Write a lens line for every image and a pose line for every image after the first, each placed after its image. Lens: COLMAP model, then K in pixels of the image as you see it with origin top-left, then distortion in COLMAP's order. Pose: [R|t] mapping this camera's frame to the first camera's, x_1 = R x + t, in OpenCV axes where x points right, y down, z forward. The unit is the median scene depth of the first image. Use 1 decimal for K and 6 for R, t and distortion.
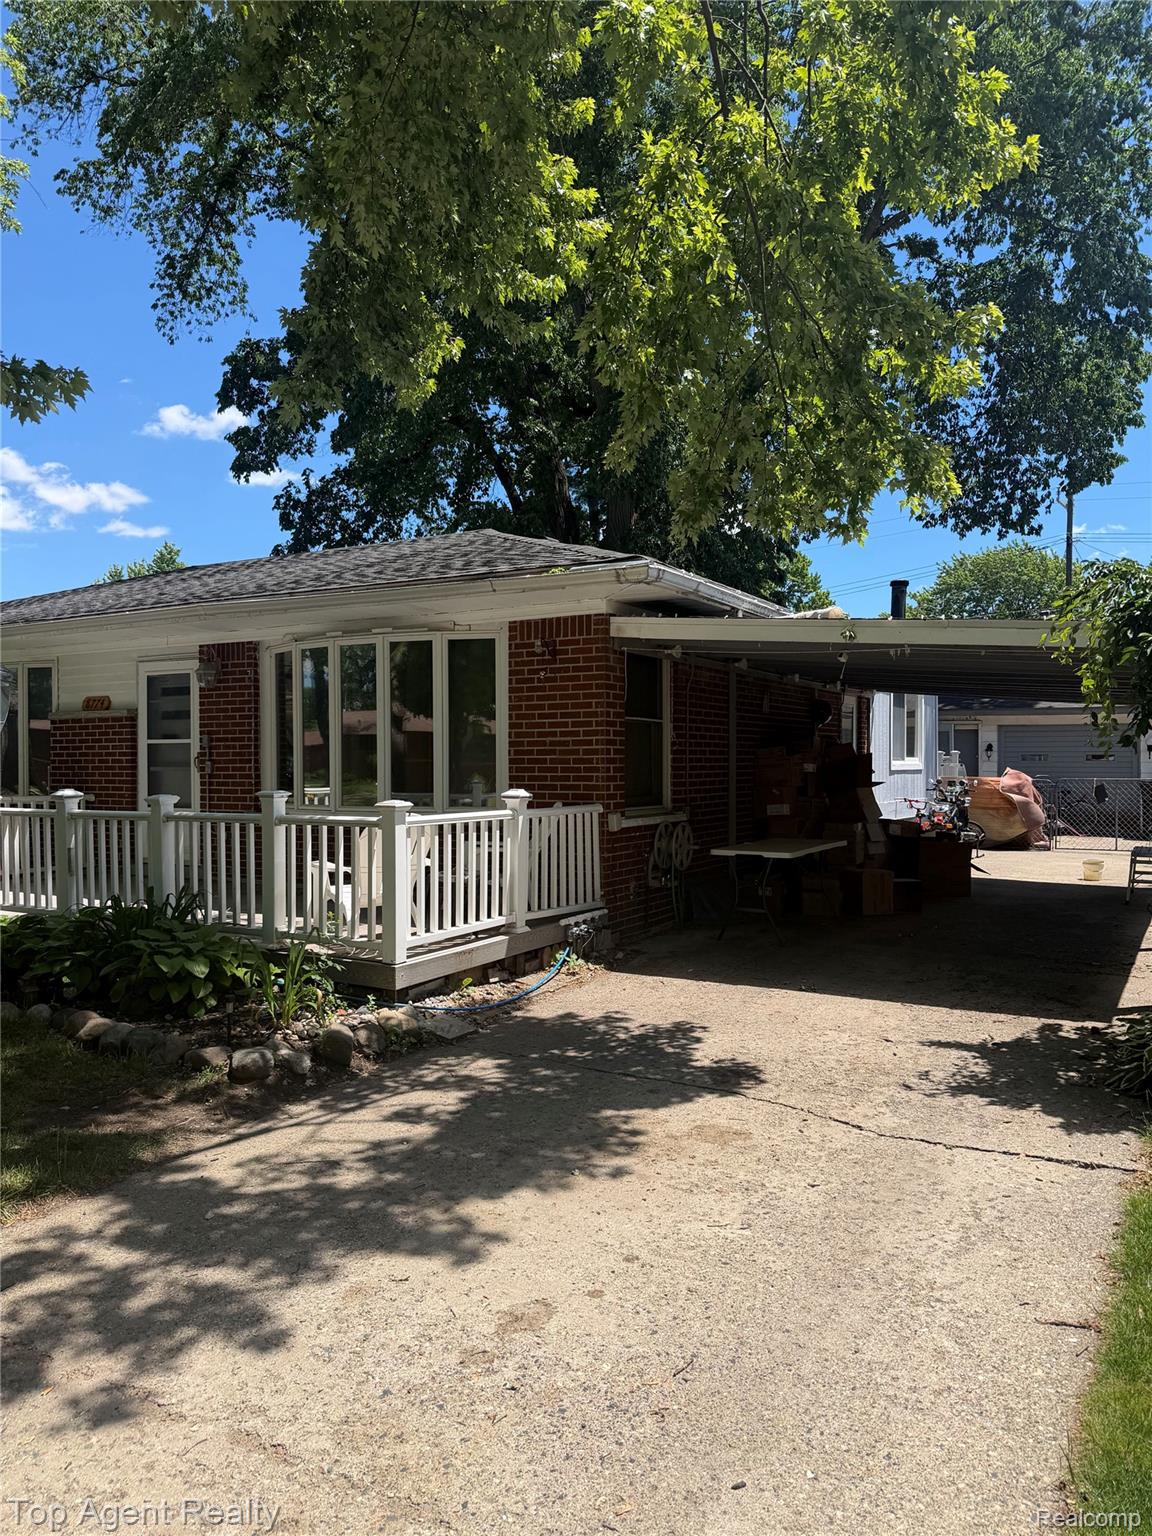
lens RADIAL K [[1078.6, 0, 579.6], [0, 1078.6, 772.2], [0, 0, 1]] dist [0.127475, -0.202731]
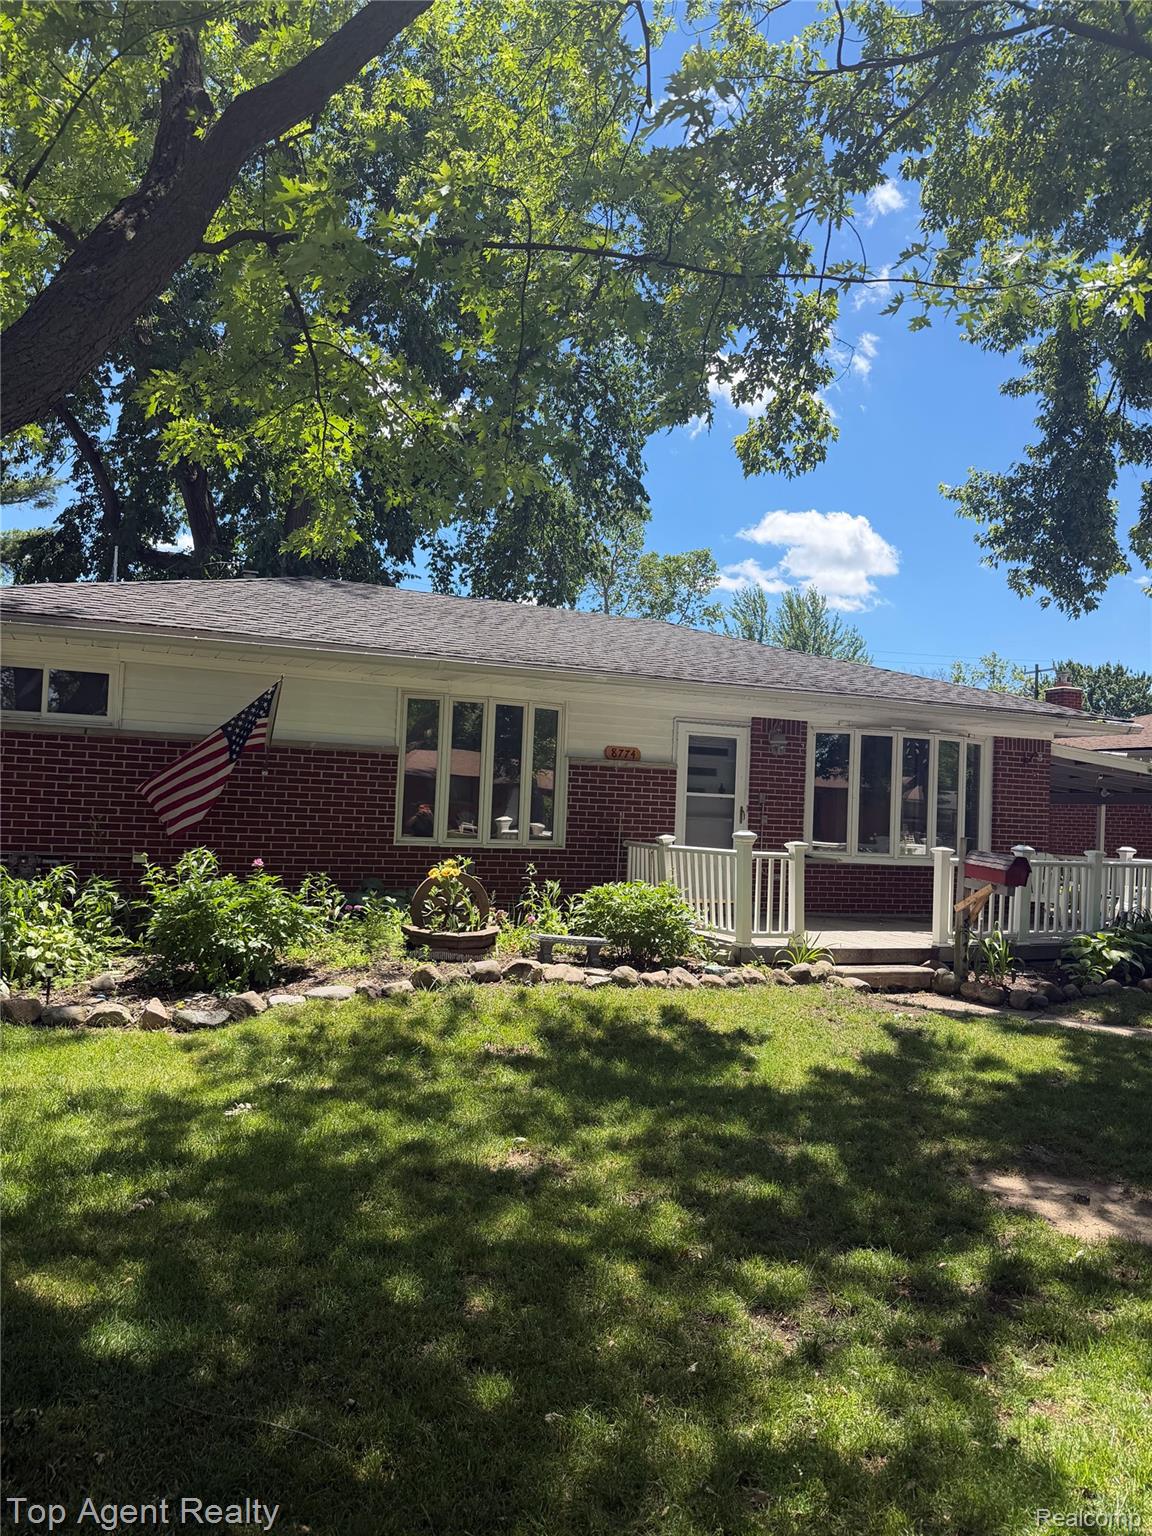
lens RADIAL K [[1078.6, 0, 579.6], [0, 1078.6, 772.2], [0, 0, 1]] dist [0.127475, -0.202731]
pose [[0.600040, 0.056210, 0.797993, -1.371875], [-0.035174, 0.998417, -0.043879, 0.002512], [-0.799196, -0.001739, 0.601068, 0.428631]]
